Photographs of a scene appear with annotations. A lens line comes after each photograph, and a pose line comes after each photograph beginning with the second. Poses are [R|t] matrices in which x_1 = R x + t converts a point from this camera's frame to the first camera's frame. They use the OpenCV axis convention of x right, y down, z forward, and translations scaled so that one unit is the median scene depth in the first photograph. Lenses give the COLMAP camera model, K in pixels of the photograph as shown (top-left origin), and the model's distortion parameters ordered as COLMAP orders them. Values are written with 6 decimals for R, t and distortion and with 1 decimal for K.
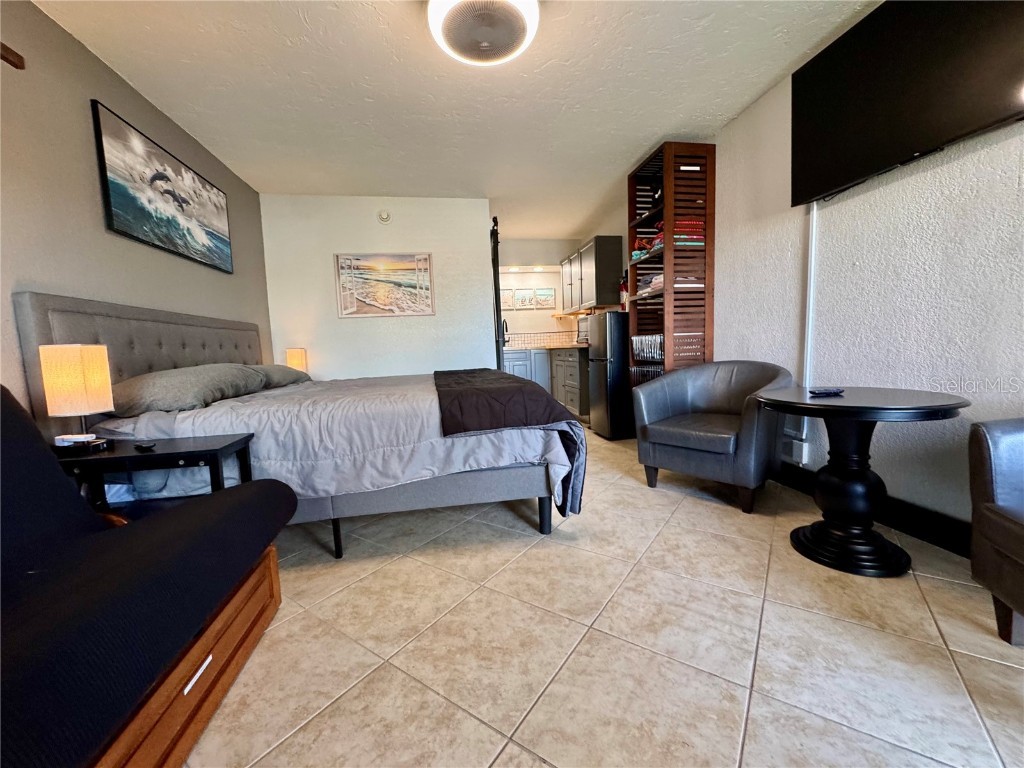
lens RADIAL K [[409.2, 0, 511.4], [0, 409.2, 383.0], [0, 0, 1]] dist [-0.003295, -0.000082]
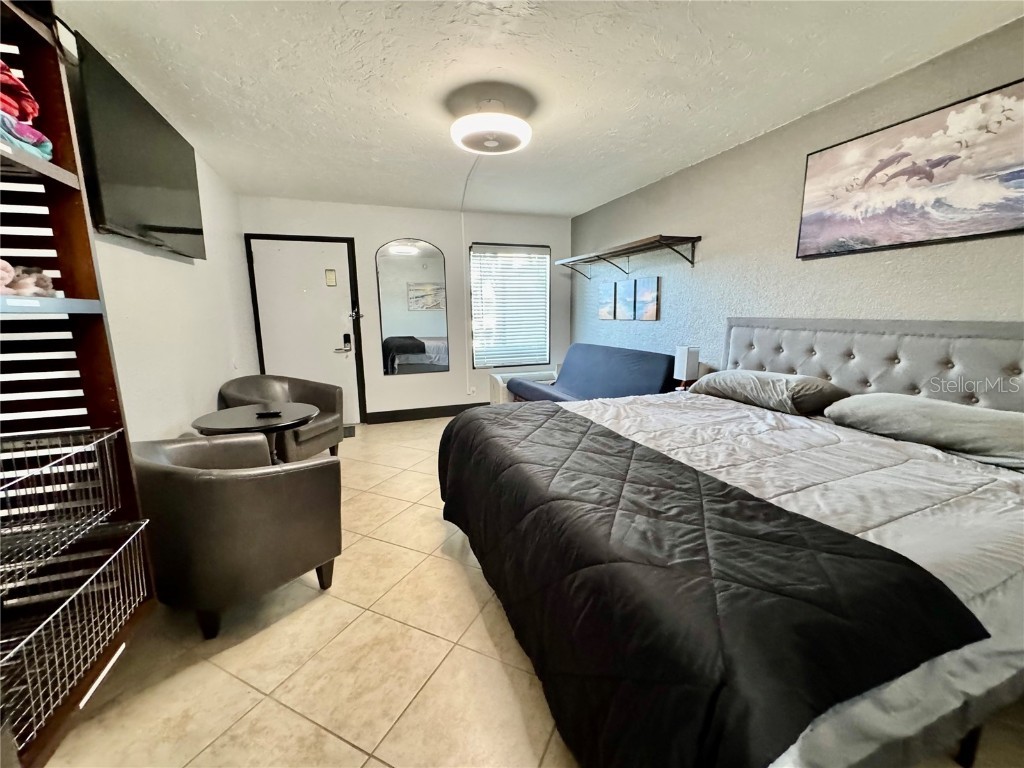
lens RADIAL K [[419.6, 0, 511.7], [0, 419.6, 380.8], [0, 0, 1]] dist [-0.000960, -0.000057]
pose [[-0.983803, 0.079359, -0.160728, 0.104617], [0.036002, 0.965865, 0.256532, -0.289403], [0.175600, 0.246591, -0.953078, 1.681357]]
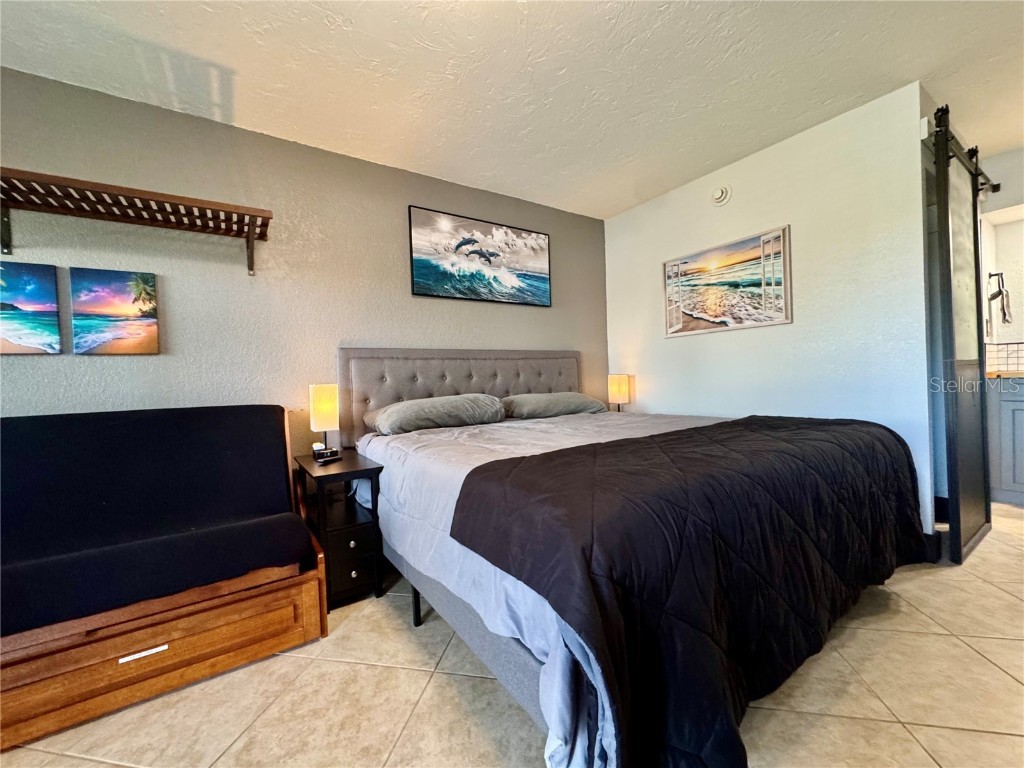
lens RADIAL K [[411.2, 0, 511.2], [0, 411.2, 382.8], [0, 0, 1]] dist [-0.005032, 0.000549]
pose [[0.407775, 0.039028, -0.912248, 0.334778], [-0.063504, 0.997879, 0.014305, -0.092265], [0.910871, 0.052098, 0.409389, 0.577412]]
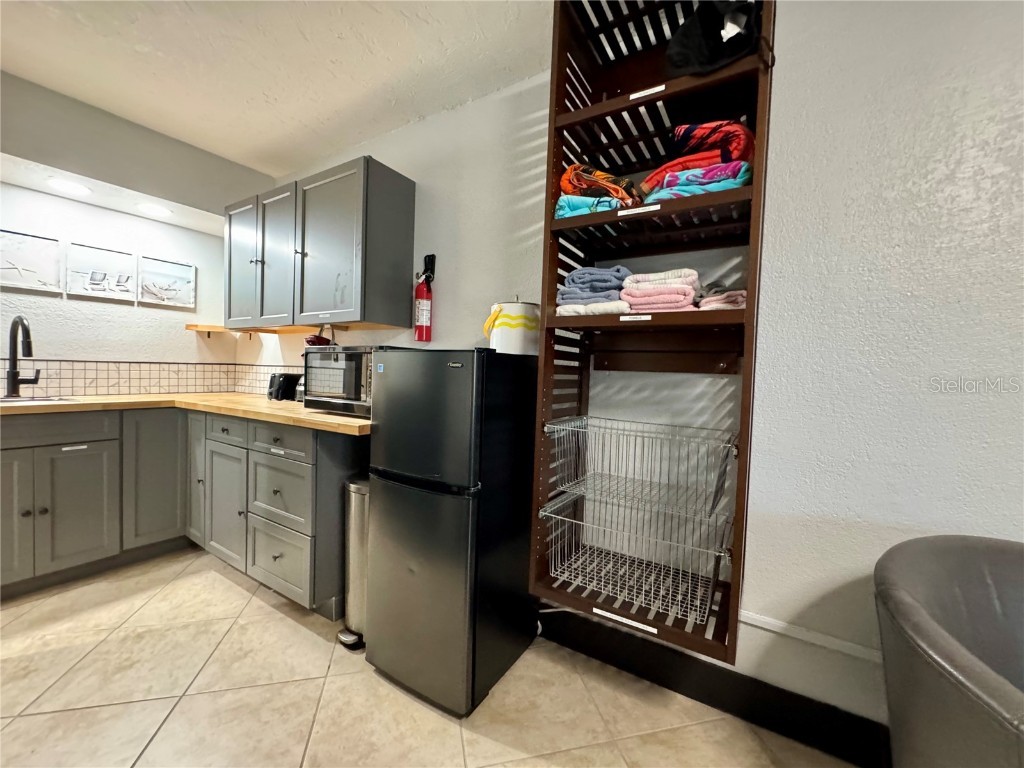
lens RADIAL K [[417.1, 0, 509.9], [0, 417.1, 383.5], [0, 0, 1]] dist [-0.003459, 0.000146]
pose [[0.661735, 0.038786, 0.748734, -0.008326], [0.007657, 0.998259, -0.058479, -0.180675], [-0.749698, 0.044431, 0.660286, 1.091177]]
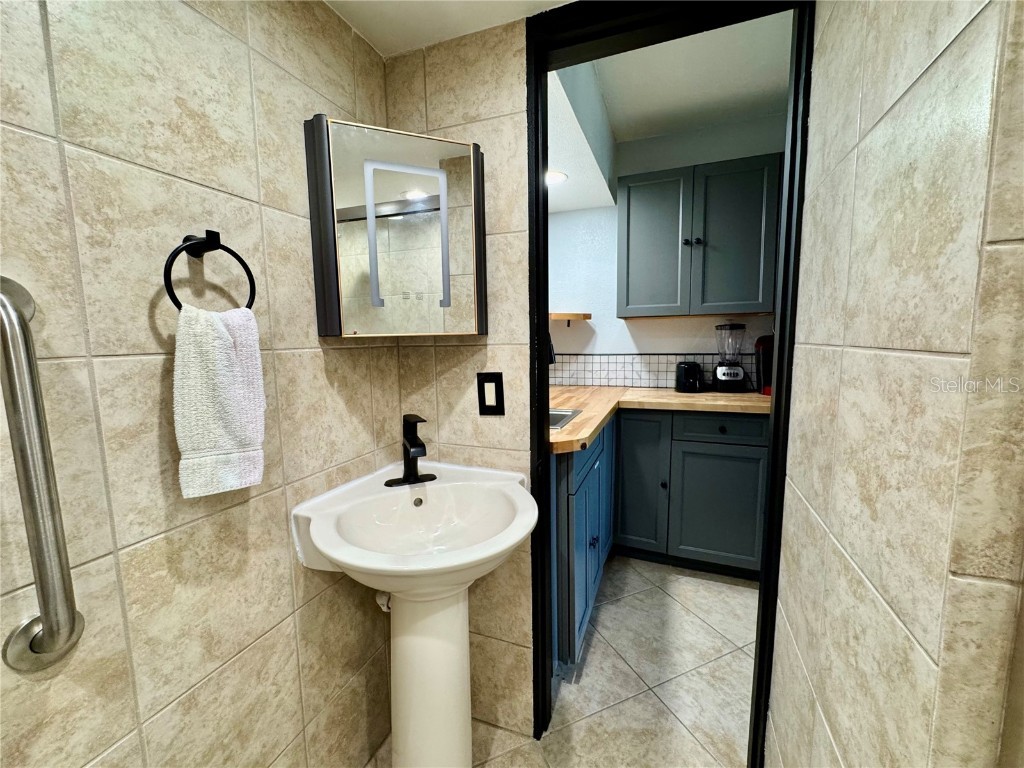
lens RADIAL K [[410.2, 0, 510.6], [0, 410.2, 383.4], [0, 0, 1]] dist [-0.003325, 0.000018]
pose [[0.518729, -0.064156, 0.852528, -0.609586], [0.069735, 0.997033, 0.032600, -0.279260], [-0.852090, 0.042541, 0.521664, 2.002699]]
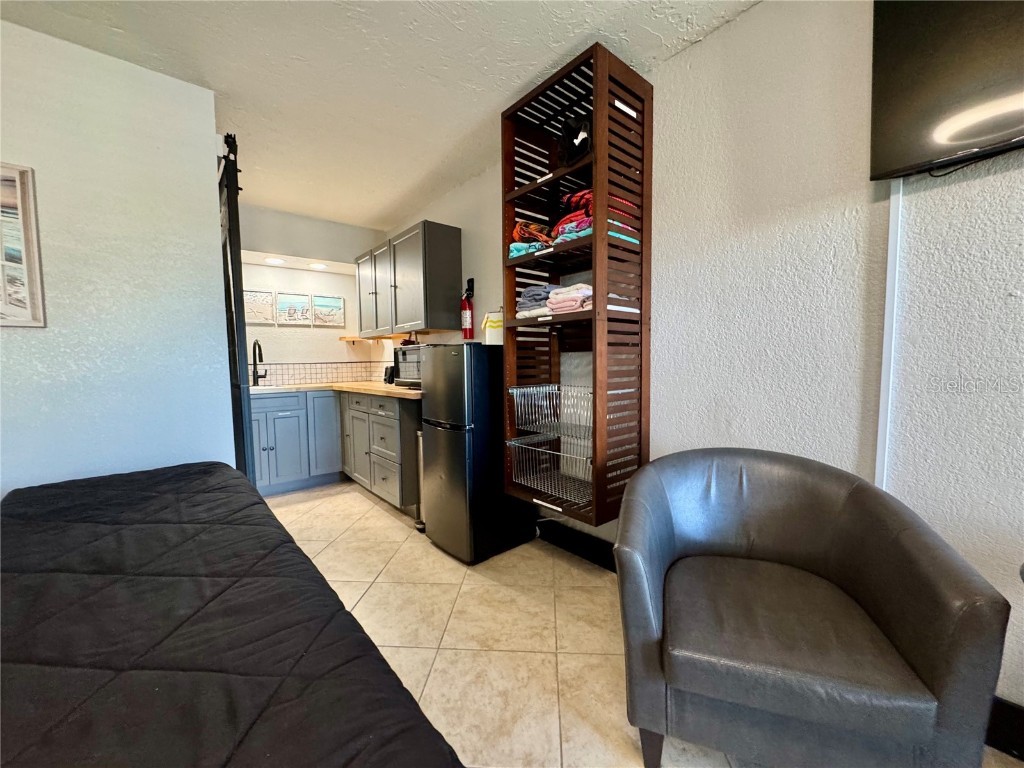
lens RADIAL K [[410.2, 0, 510.6], [0, 410.2, 383.4], [0, 0, 1]] dist [-0.003325, 0.000018]
pose [[0.862351, -0.002238, 0.506306, 0.000286], [0.027006, 0.998770, -0.041582, -0.134501], [-0.505590, 0.049532, 0.861351, 0.696400]]
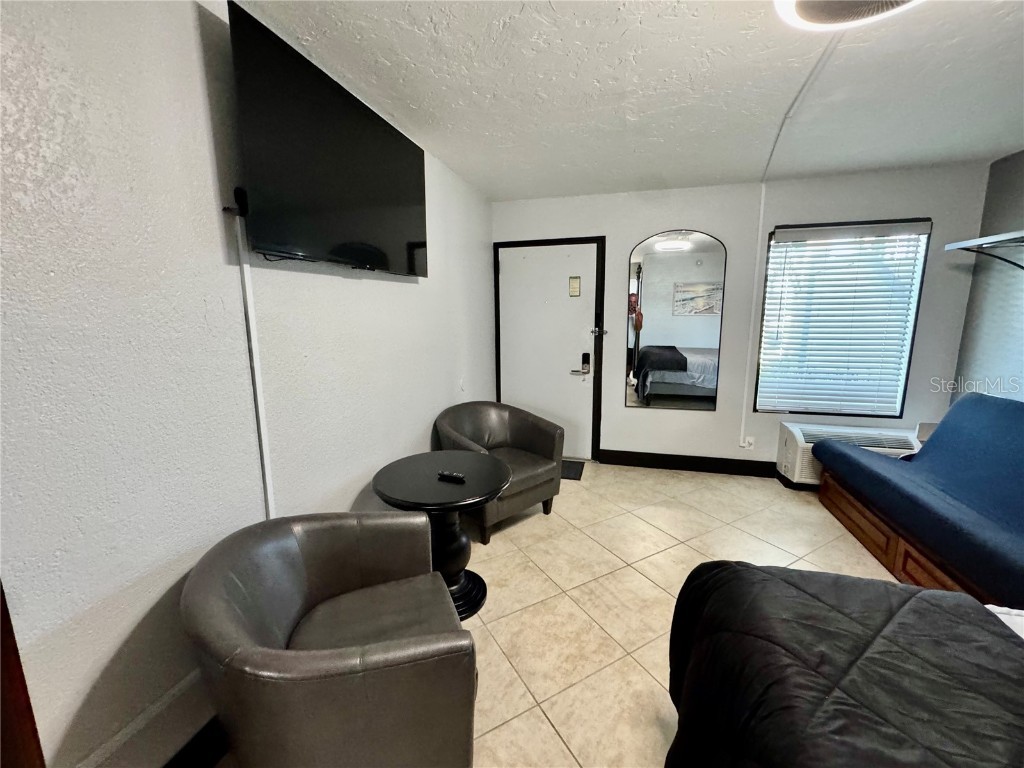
lens RADIAL K [[417.1, 0, 509.9], [0, 417.1, 383.5], [0, 0, 1]] dist [-0.003459, 0.000146]
pose [[-0.902137, -0.025634, 0.430687, 0.095666], [0.084057, 0.968663, 0.233722, -0.314480], [-0.423182, 0.247052, -0.871712, 1.238635]]
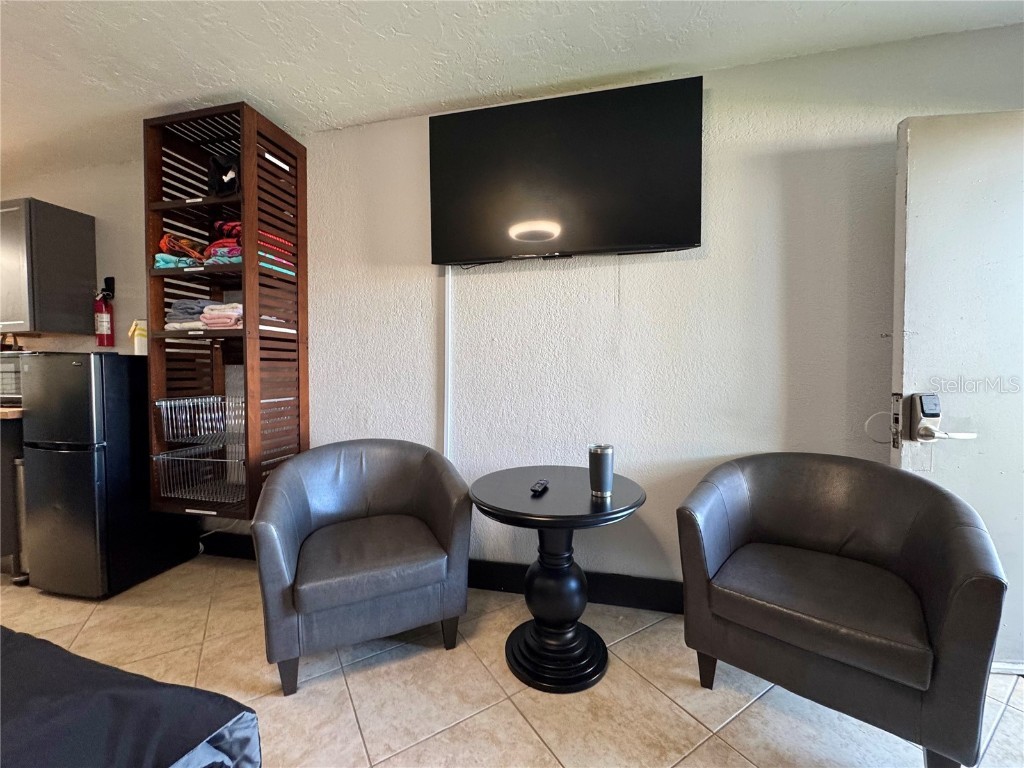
lens RADIAL K [[411.2, 0, 511.2], [0, 411.2, 382.8], [0, 0, 1]] dist [-0.005032, 0.000549]
pose [[0.386447, 0.008877, 0.922269, -0.053600], [0.070433, 0.996750, -0.039107, -0.114105], [-0.919618, 0.080071, 0.384566, 0.462930]]
